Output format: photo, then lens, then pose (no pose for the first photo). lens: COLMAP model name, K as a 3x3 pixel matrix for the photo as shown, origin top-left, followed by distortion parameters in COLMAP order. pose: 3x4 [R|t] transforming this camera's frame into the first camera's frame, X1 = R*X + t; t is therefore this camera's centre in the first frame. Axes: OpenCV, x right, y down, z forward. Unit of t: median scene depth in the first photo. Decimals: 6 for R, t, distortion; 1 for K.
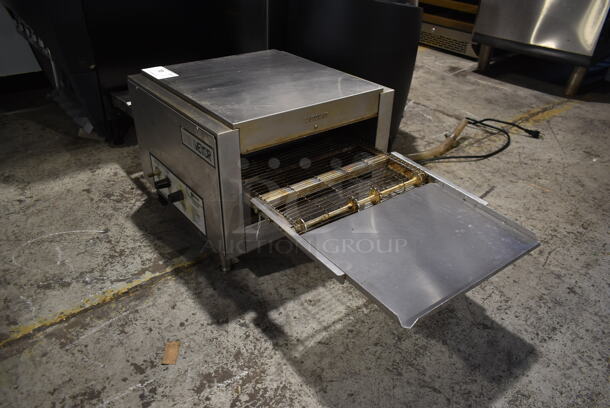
lens RADIAL K [[461.8, 0, 305.0], [0, 461.8, 204.0], [0, 0, 1]] dist [0.000167, -0.006440]
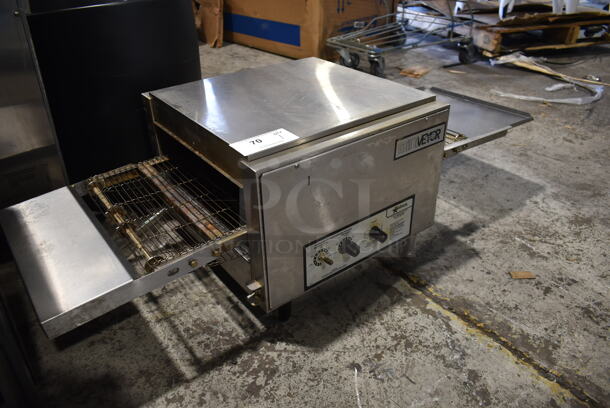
lens RADIAL K [[476.2, 0, 305.0], [0, 476.2, 204.0], [0, 0, 1]] dist [-0.001815, 0.007395]
pose [[0.032349, -0.542533, 0.839411, -1.084426], [0.535206, 0.718694, 0.443884, -0.567904], [-0.844102, 0.434899, 0.313616, 0.886285]]
